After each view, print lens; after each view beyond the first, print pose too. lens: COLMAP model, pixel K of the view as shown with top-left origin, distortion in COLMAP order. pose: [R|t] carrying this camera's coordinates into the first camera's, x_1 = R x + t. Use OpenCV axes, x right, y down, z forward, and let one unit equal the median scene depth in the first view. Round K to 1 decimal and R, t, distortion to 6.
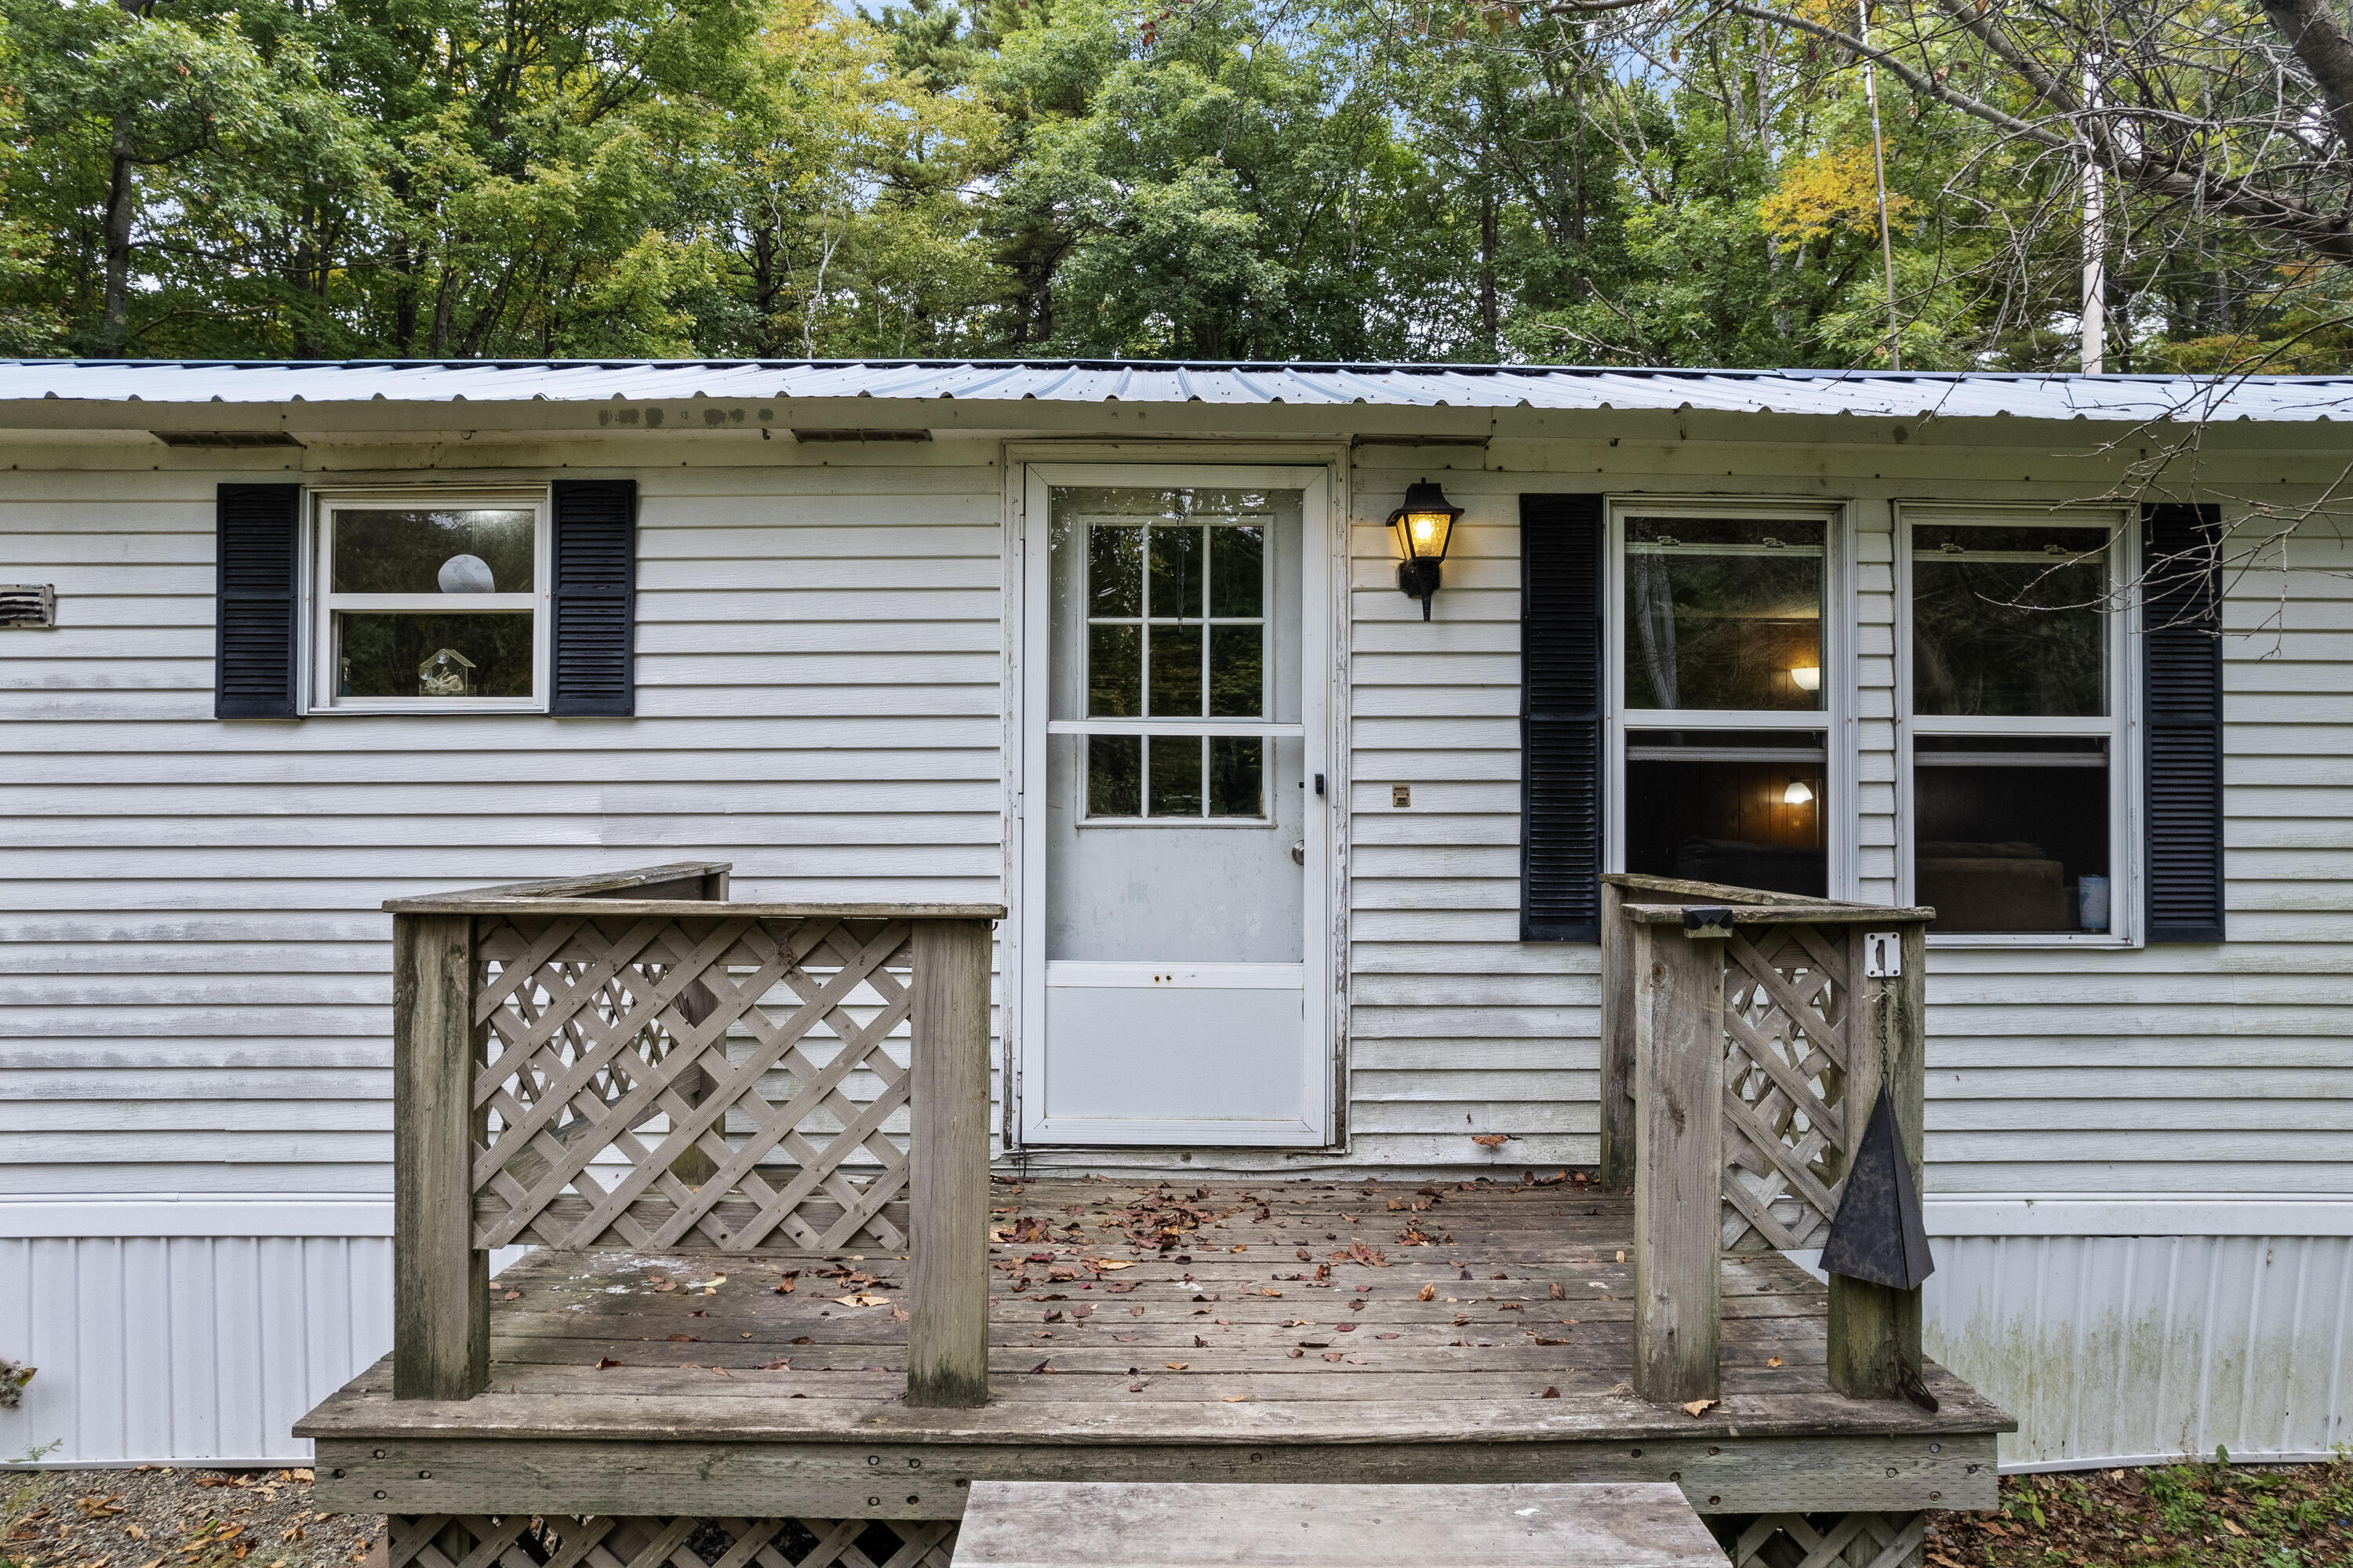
lens RADIAL K [[1511.1, 0, 1166.5], [0, 1511.1, 780.7], [0, 0, 1]] dist [0.030557, 0.001519]
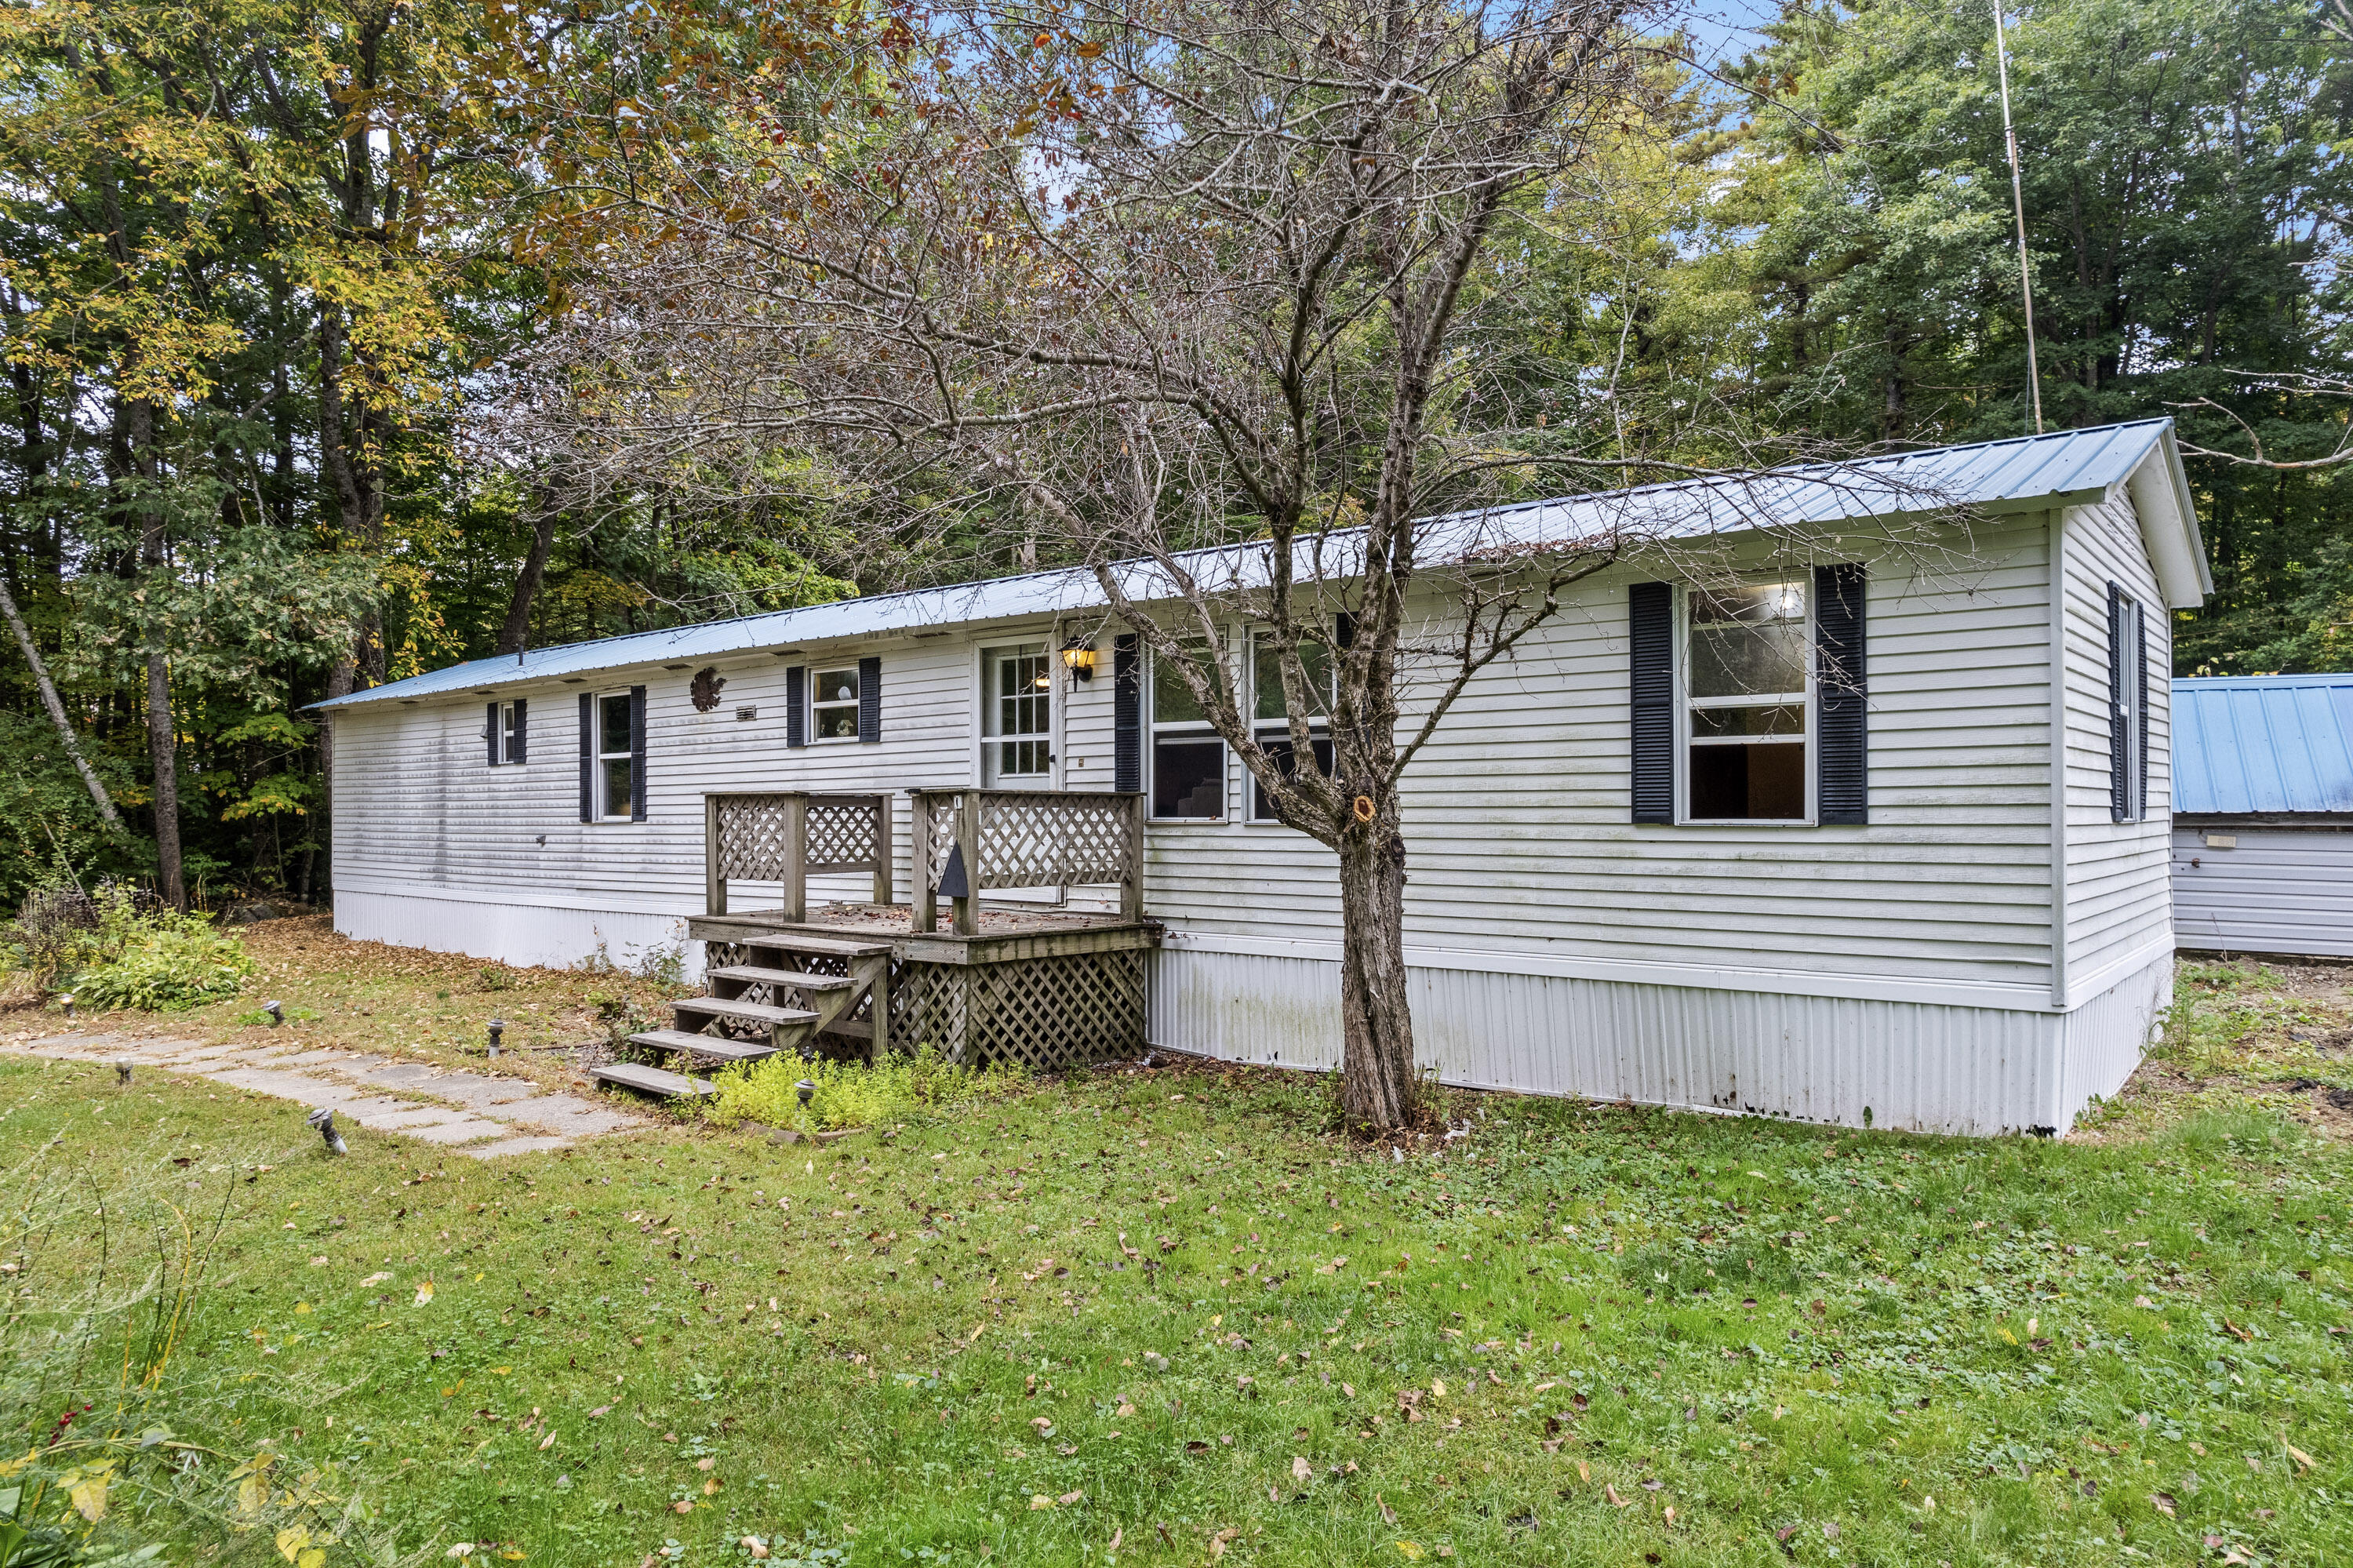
lens RADIAL K [[1511.1, 0, 1173.2], [0, 1511.1, 789.5], [0, 0, 1]] dist [0.030557, 0.001519]
pose [[0.781516, -0.016884, -0.623657, 1.752710], [0.011521, 0.999854, -0.012632, 0.083992], [0.623779, 0.002686, 0.781596, -0.800327]]
